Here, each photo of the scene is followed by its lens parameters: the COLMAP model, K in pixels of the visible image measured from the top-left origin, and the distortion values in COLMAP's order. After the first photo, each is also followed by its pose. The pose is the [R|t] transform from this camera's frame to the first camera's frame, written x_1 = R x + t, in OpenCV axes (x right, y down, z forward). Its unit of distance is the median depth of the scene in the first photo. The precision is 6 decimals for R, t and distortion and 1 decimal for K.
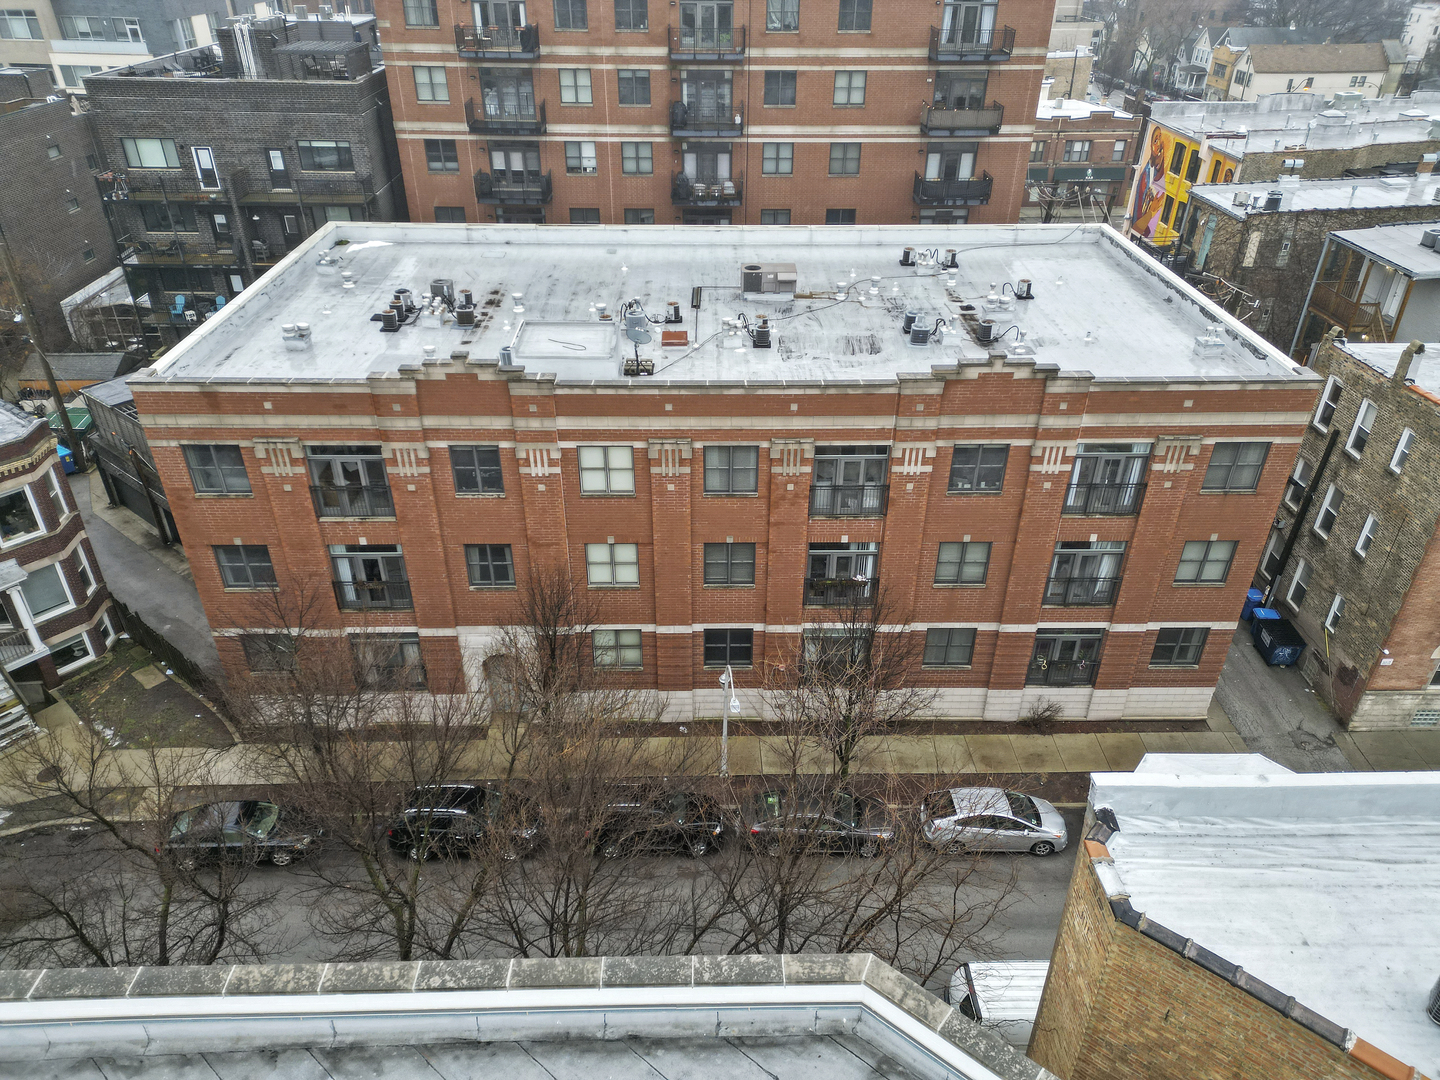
lens RADIAL K [[997.6, 0, 720.0], [0, 997.6, 540.0], [0, 0, 1]] dist [0.096054, -0.083773]
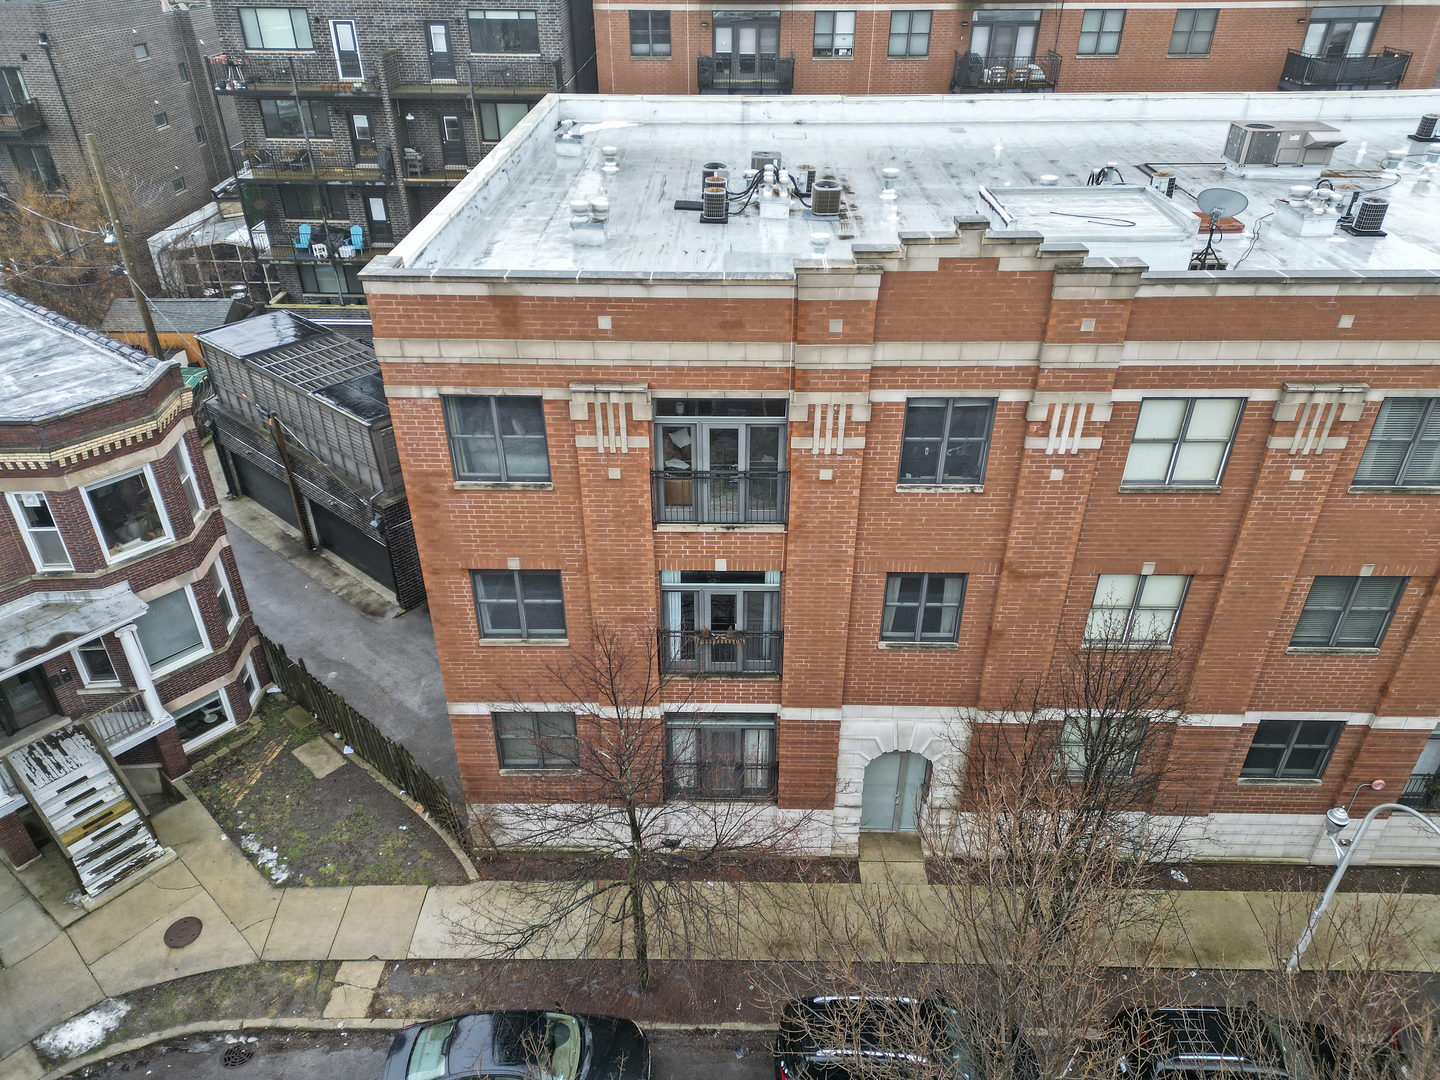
lens RADIAL K [[992.9, 0, 720.0], [0, 992.9, 540.0], [0, 0, 1]] dist [0.133240, -0.137307]
pose [[0.999442, 0.011149, -0.031499, -0.301784], [-0.010882, 0.999903, 0.008641, -0.016618], [0.031593, -0.008294, 0.999466, 0.378873]]
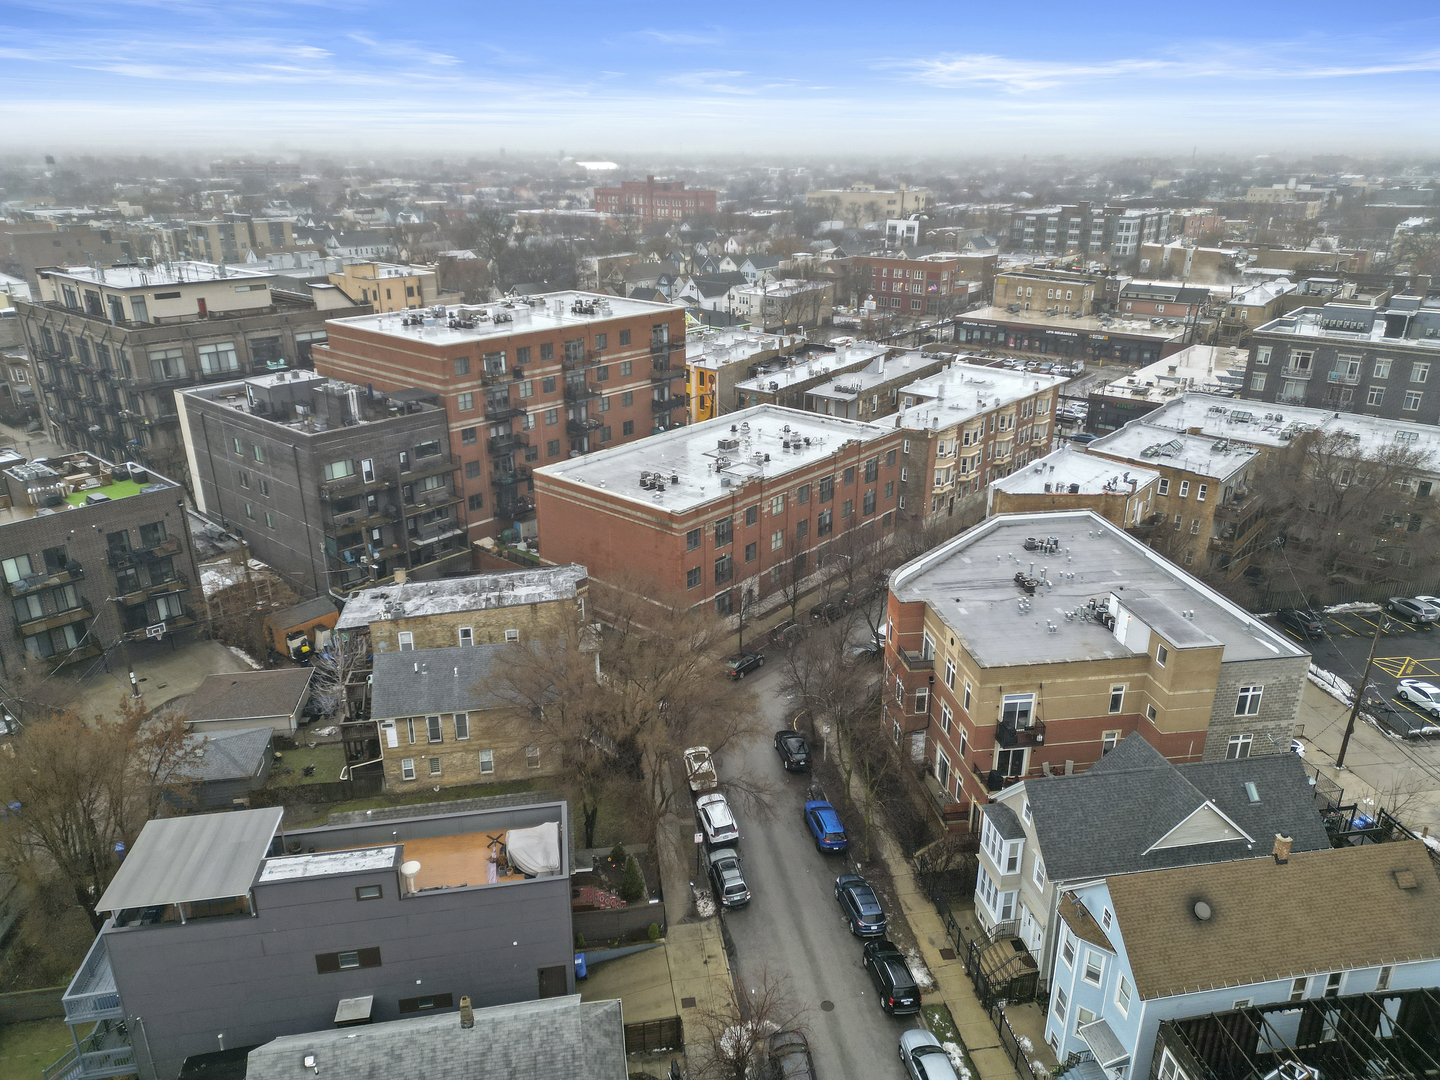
lens RADIAL K [[992.9, 0, 720.0], [0, 992.9, 540.0], [0, 0, 1]] dist [0.133240, -0.137307]
pose [[0.666107, -0.277064, 0.692486, -1.993630], [0.393253, 0.919371, -0.010432, -0.010079], [-0.633761, 0.279272, 0.721355, -0.856324]]
